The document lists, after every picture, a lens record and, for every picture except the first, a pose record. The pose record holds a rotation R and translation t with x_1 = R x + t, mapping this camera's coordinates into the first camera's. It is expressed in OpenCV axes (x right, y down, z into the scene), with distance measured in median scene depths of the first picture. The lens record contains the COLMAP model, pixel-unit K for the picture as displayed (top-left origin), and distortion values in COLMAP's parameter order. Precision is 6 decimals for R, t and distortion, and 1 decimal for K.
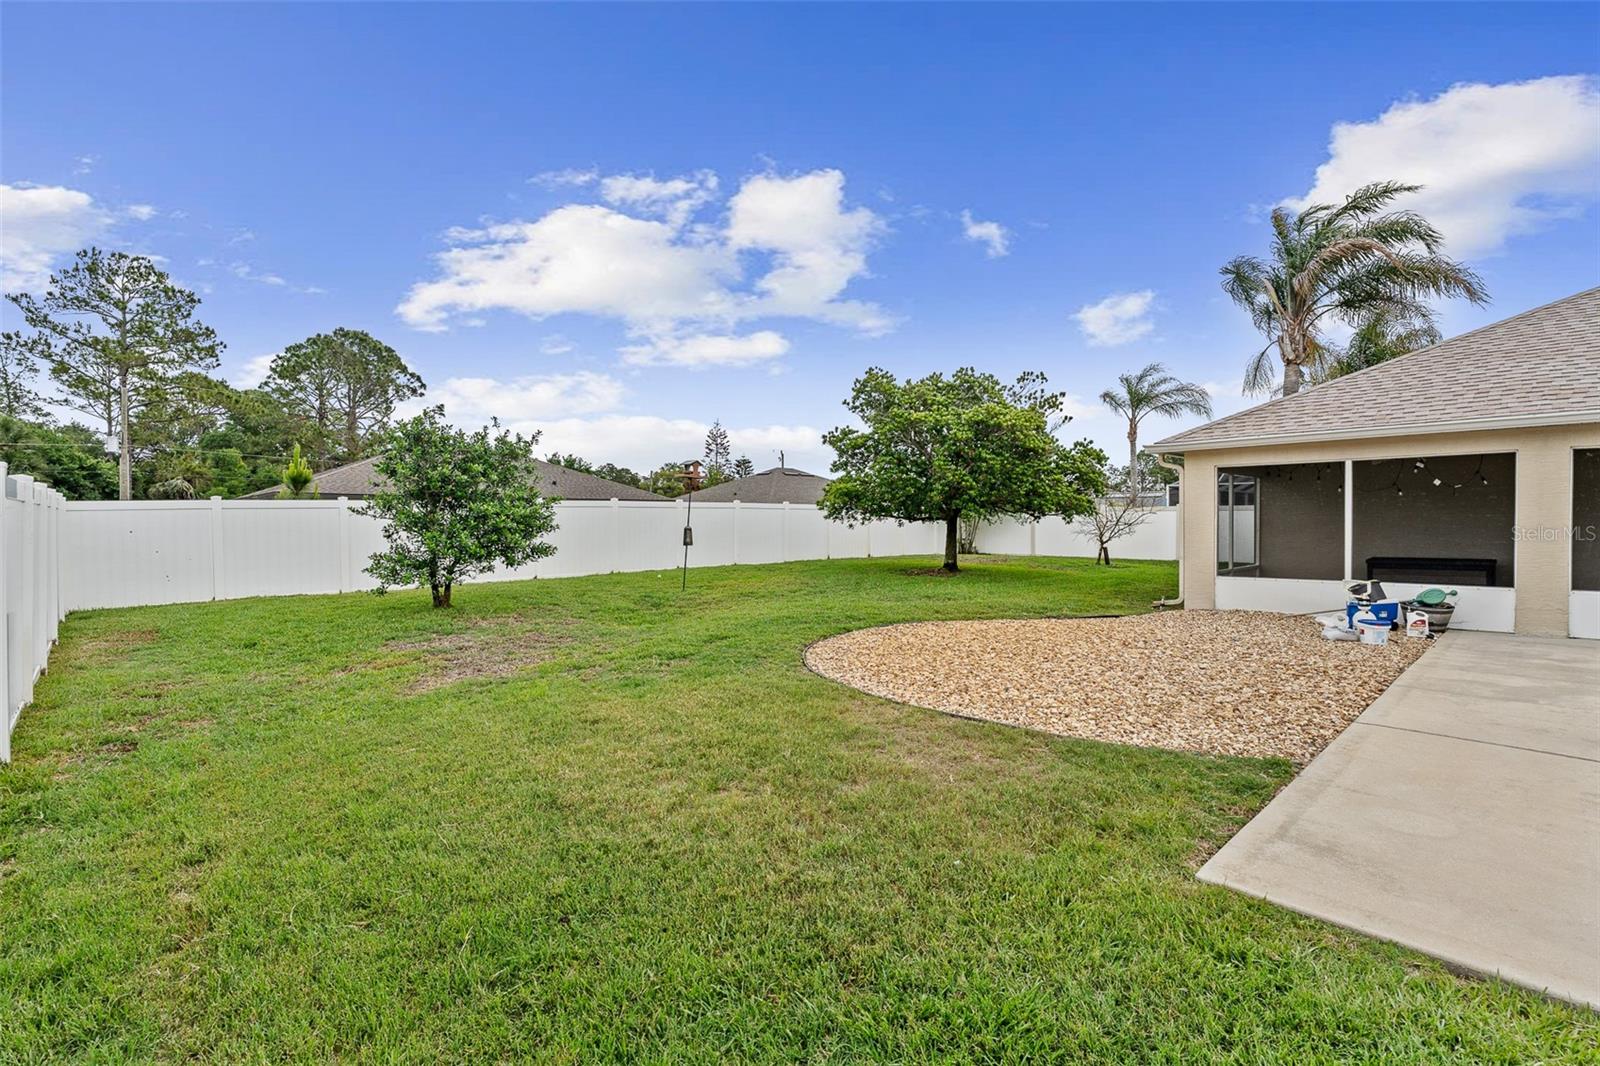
lens RADIAL K [[721.2, 0, 801.3], [0, 721.2, 519.1], [0, 0, 1]] dist [-0.008768, 0.003591]
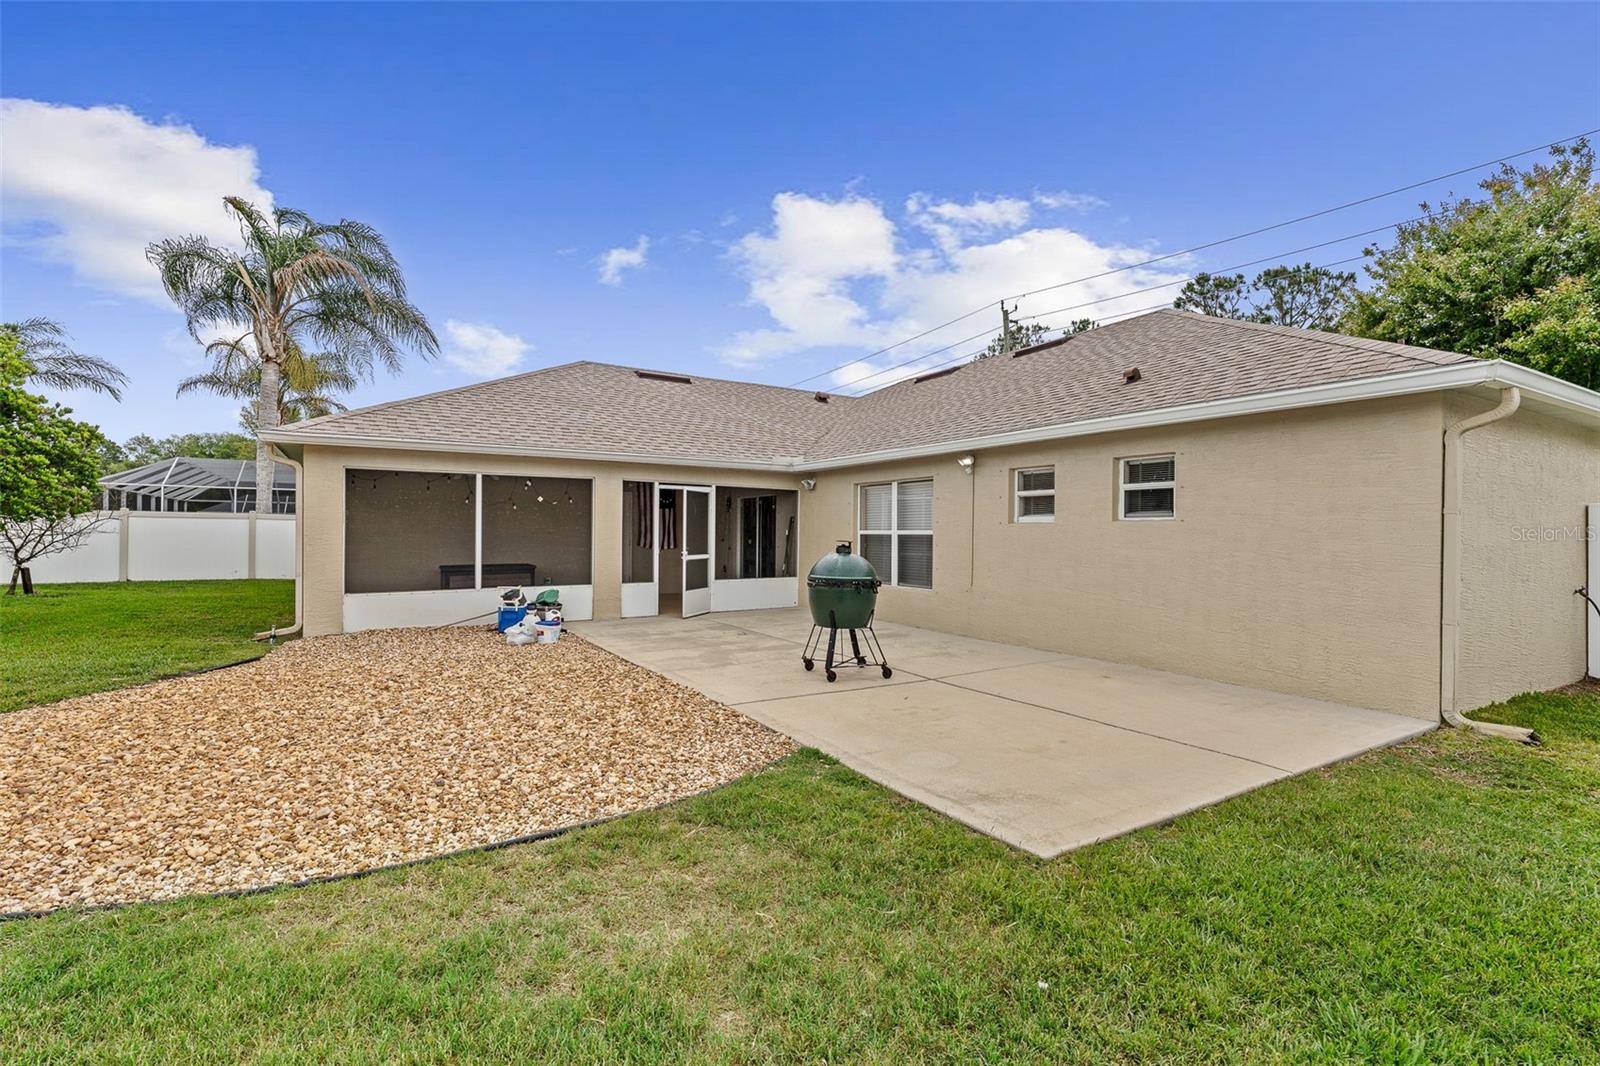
lens RADIAL K [[721.2, 0, 801.3], [0, 721.2, 519.1], [0, 0, 1]] dist [-0.008768, 0.003591]
pose [[0.215993, 0.025505, 0.976062, -0.193401], [-0.009516, 0.999666, -0.024016, 0.006539], [-0.976348, -0.004101, 0.216164, 0.369219]]
